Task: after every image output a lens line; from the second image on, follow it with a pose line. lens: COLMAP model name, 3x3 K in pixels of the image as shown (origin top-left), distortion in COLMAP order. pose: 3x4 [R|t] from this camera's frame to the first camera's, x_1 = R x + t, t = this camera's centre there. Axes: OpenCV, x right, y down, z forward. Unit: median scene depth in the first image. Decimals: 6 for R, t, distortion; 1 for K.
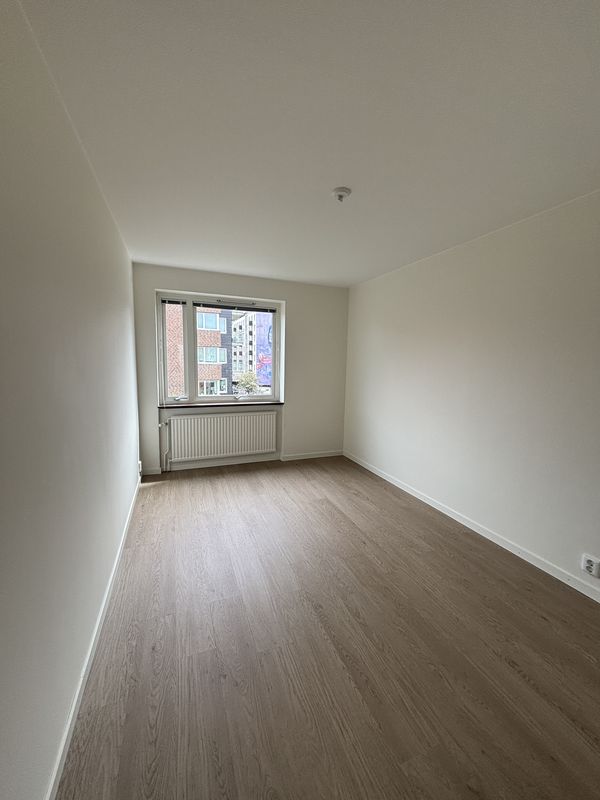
lens RADIAL K [[319.5, 0, 300.0], [0, 319.5, 400.0], [0, 0, 1]] dist [0.001522, 0.000133]
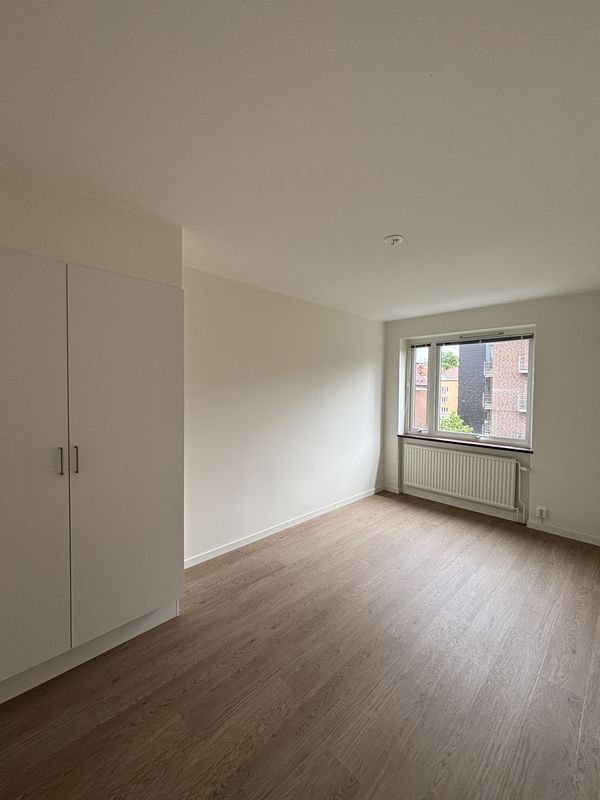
lens RADIAL K [[319.5, 0, 300.0], [0, 319.5, 400.0], [0, 0, 1]] dist [0.001522, 0.000133]
pose [[0.393648, 0.012044, -0.919183, 0.469583], [-0.122337, 0.991706, -0.039398, -0.014884], [0.911085, 0.127959, 0.391856, 0.176225]]
